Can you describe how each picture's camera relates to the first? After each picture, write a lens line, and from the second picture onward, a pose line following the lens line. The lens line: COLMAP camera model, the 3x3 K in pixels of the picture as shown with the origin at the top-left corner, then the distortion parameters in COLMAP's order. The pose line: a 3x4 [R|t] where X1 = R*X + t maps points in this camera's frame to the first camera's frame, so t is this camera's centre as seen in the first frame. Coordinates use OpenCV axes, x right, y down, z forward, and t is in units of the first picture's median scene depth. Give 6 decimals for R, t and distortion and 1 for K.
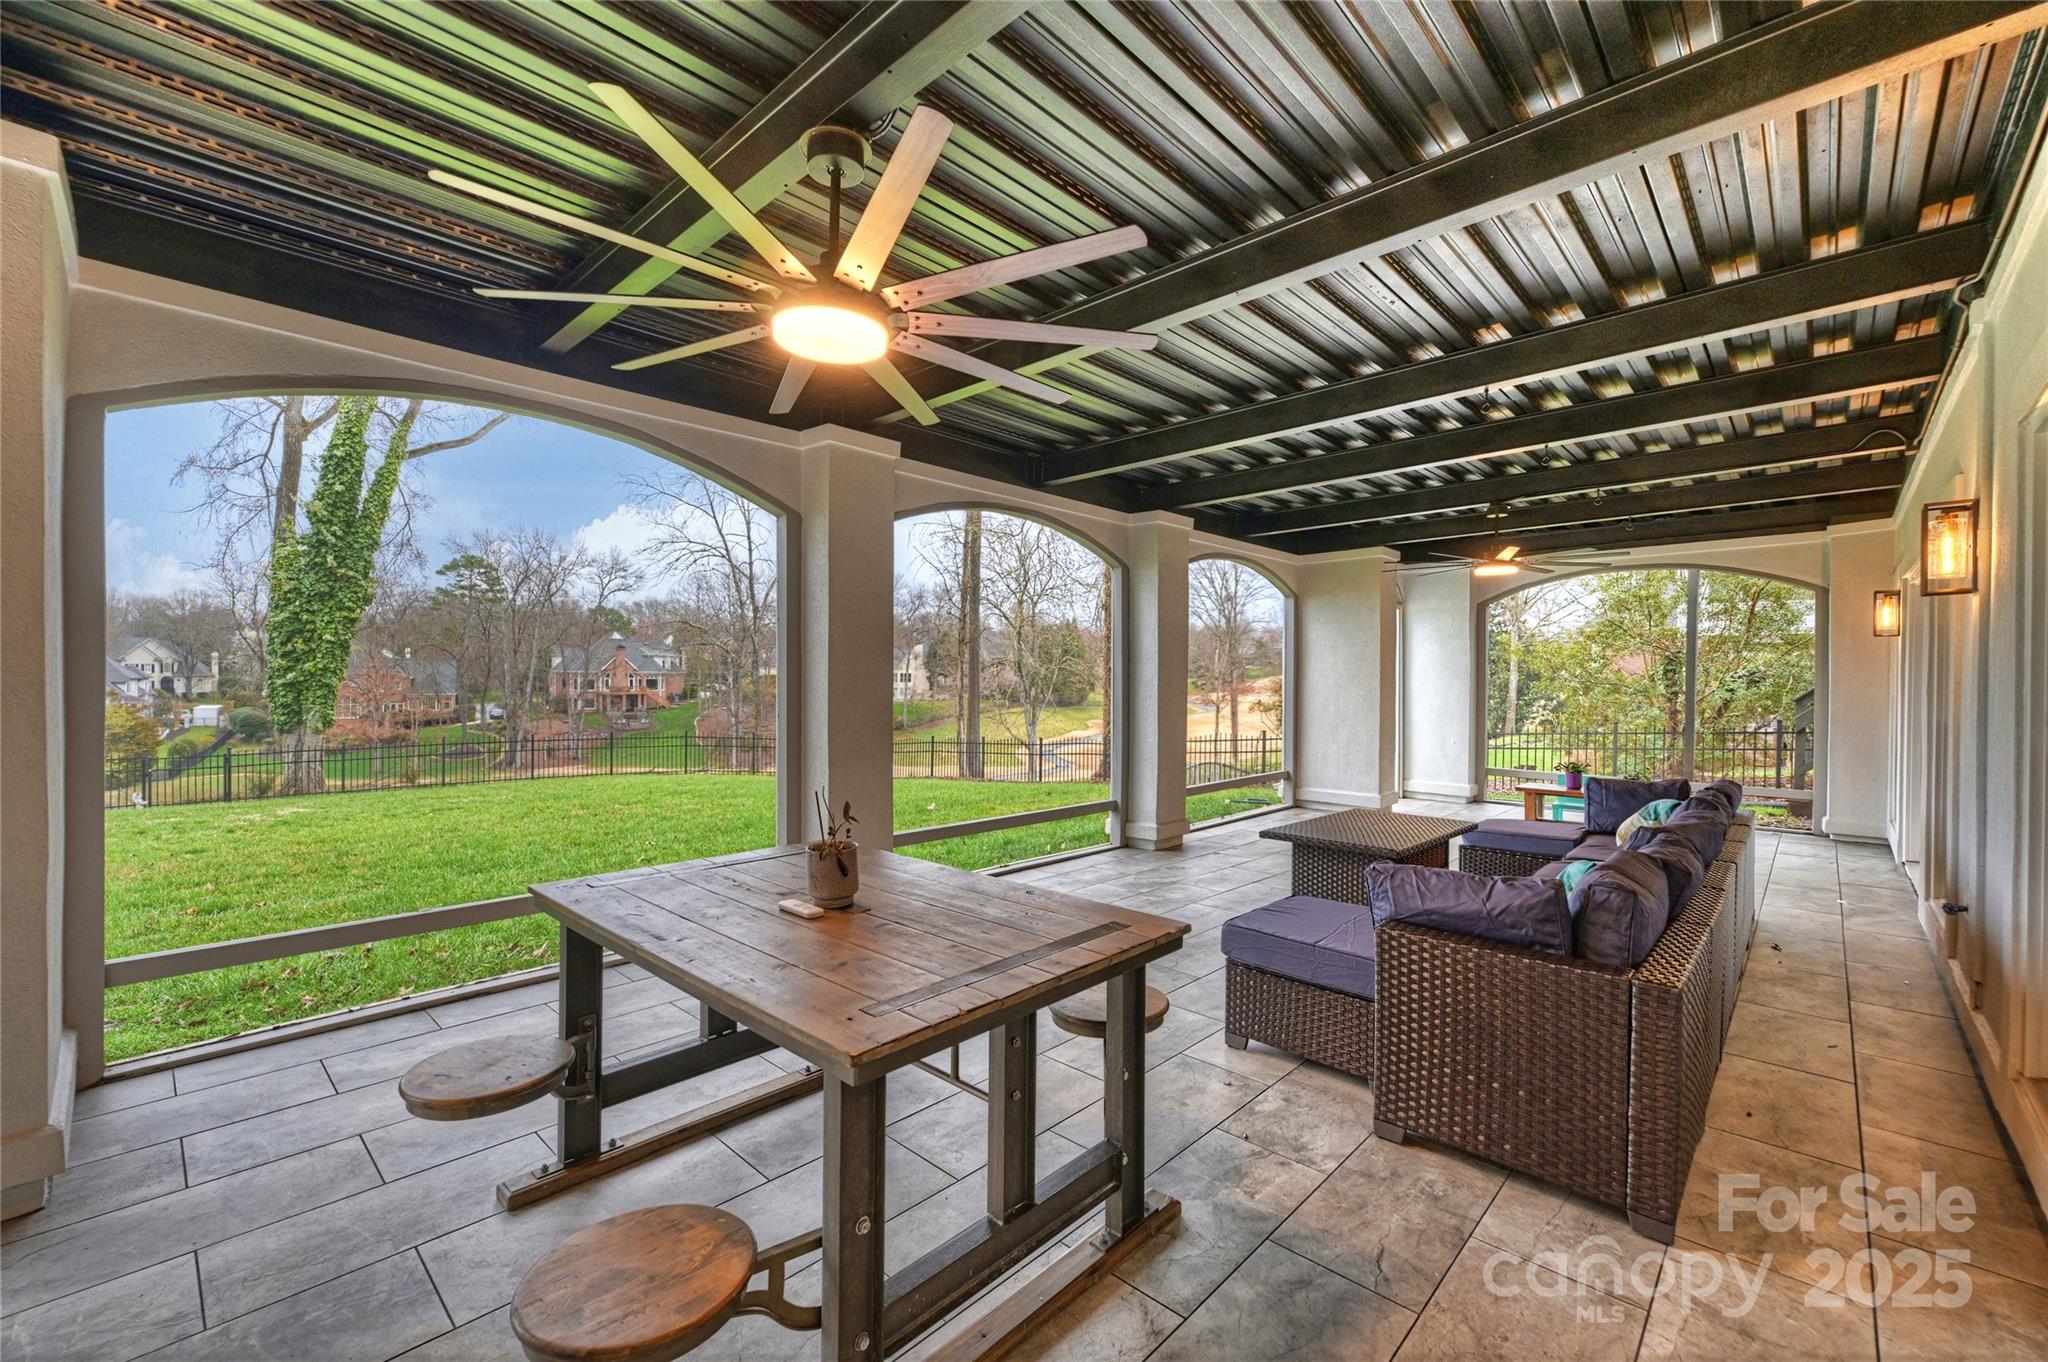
lens RADIAL K [[869.5, 0, 1014.5], [0, 869.5, 685.1], [0, 0, 1]] dist [-0.001828, -0.000620]
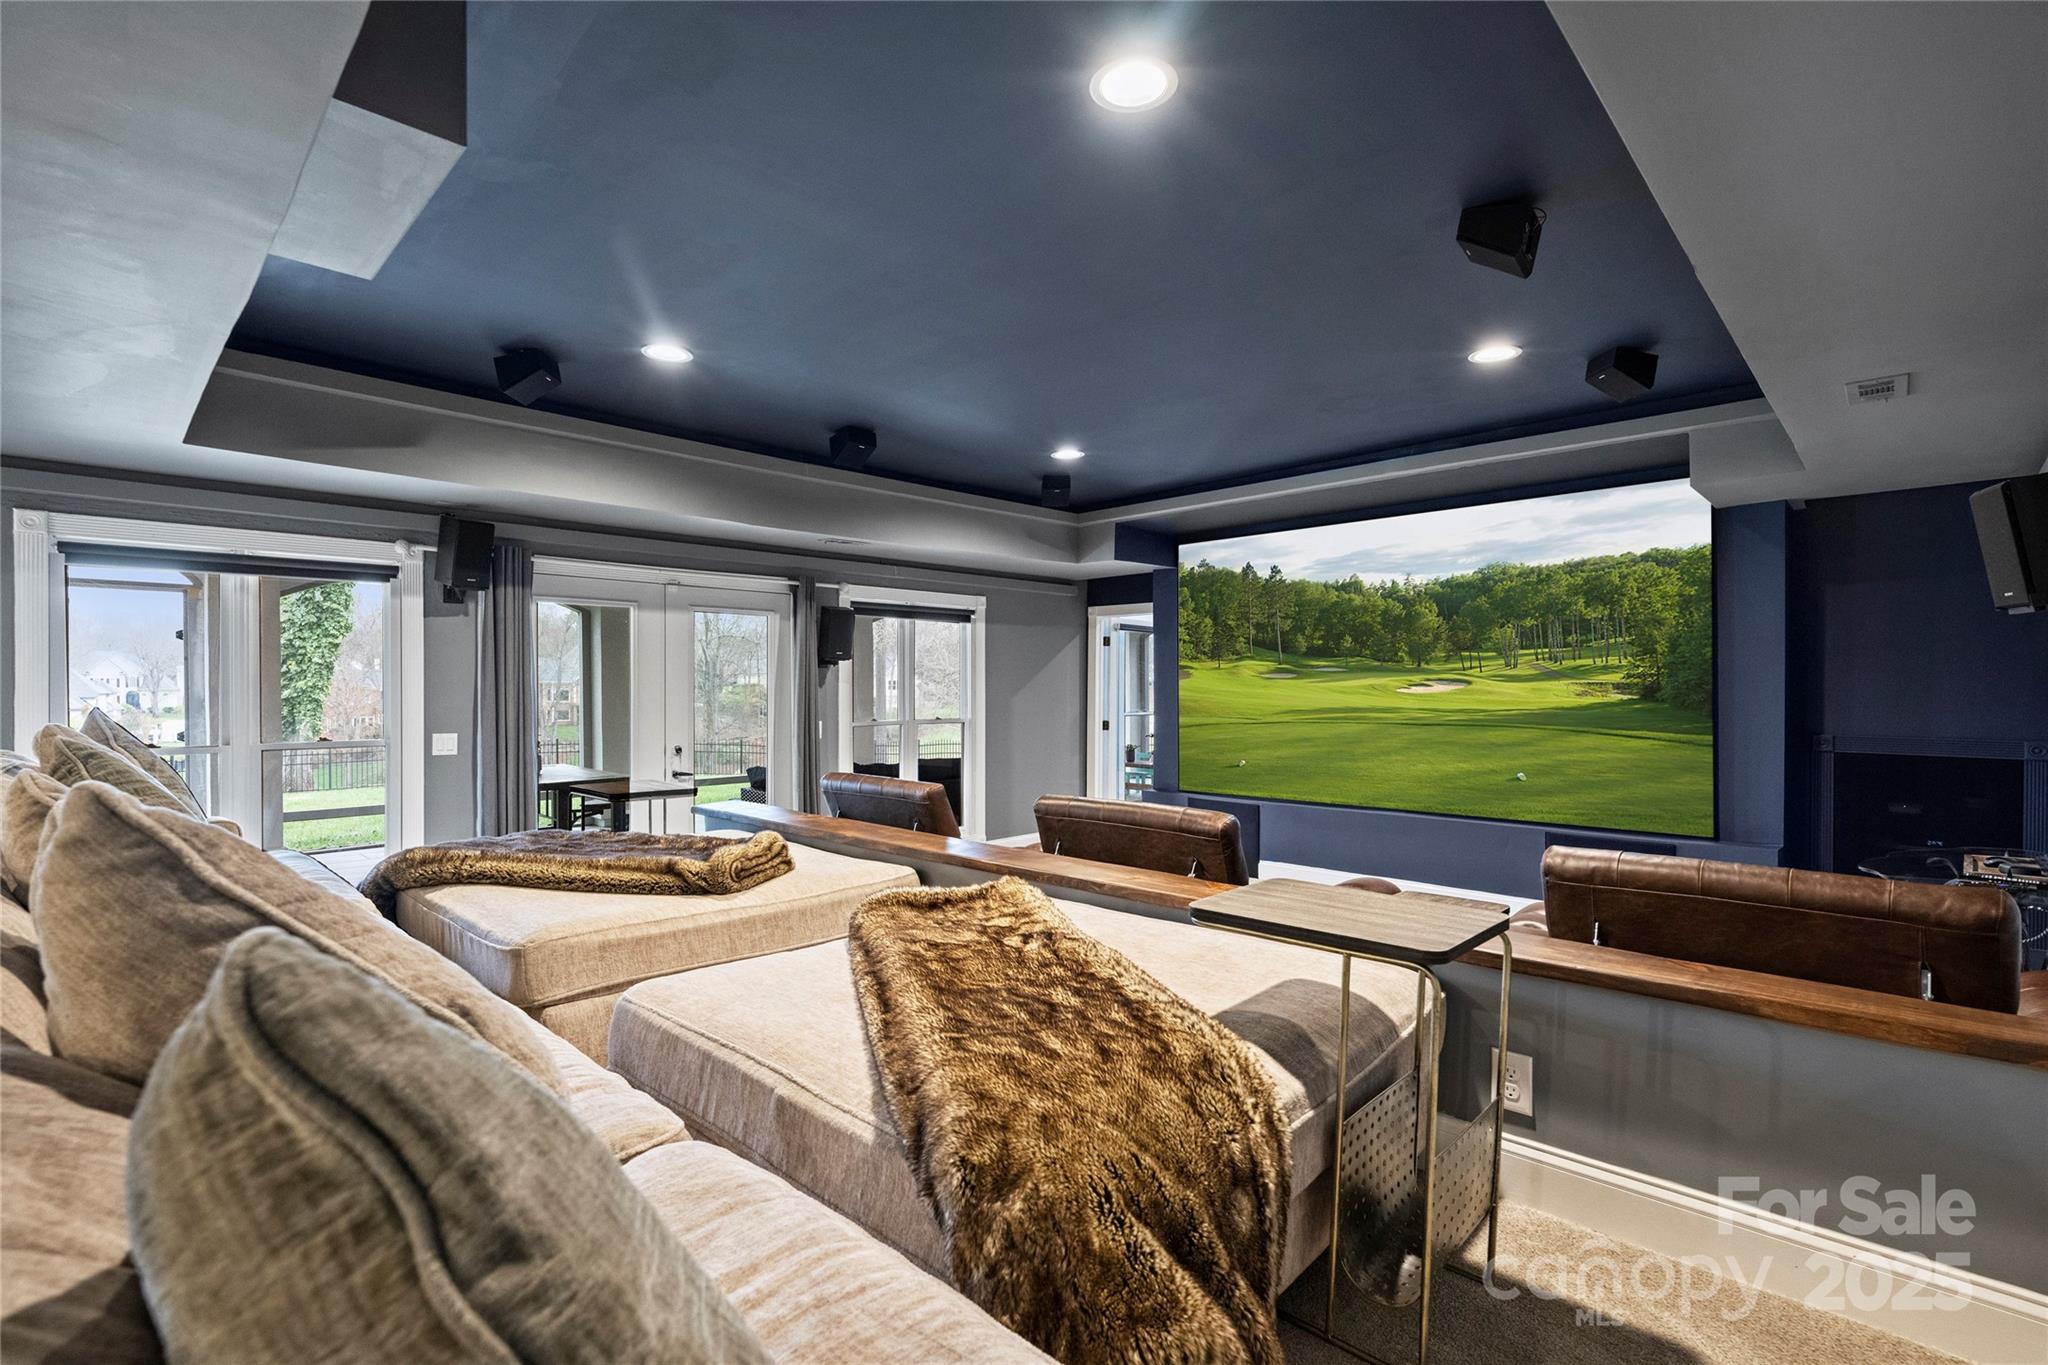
lens RADIAL K [[960.2, 0, 1011.7], [0, 960.2, 690.8], [0, 0, 1]] dist [0.000348, 0.000708]
pose [[0.999636, -0.009269, -0.025342, 0.079629], [0.009257, 0.999957, -0.000591, -0.001125], [0.025346, 0.000356, 0.999679, -0.118932]]
